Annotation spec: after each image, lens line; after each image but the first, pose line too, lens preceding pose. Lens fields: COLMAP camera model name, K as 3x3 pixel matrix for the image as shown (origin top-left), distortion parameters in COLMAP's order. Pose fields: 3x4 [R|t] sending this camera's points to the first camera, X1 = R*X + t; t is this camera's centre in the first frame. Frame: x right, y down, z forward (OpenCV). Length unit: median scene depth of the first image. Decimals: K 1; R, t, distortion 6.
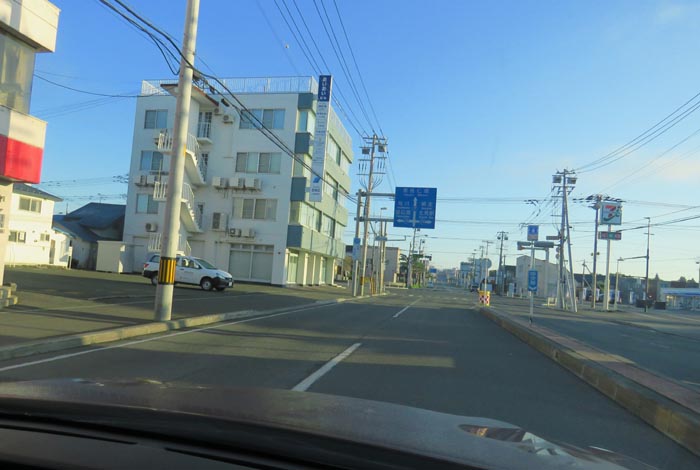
lens RADIAL K [[460.6, 0, 350.0], [0, 460.6, 235.0], [0, 0, 1]] dist [0.000043, 0.000050]
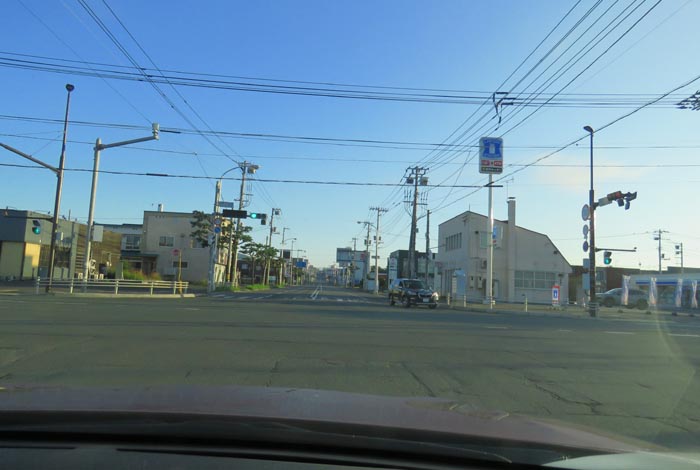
lens RADIAL K [[460.6, 0, 350.0], [0, 460.6, 235.0], [0, 0, 1]] dist [0.000043, 0.000050]
pose [[0.966901, -0.010776, 0.254924, 0.140638], [0.011058, 0.999939, 0.000327, 0.062474], [-0.254912, 0.002503, 0.966961, 0.552242]]
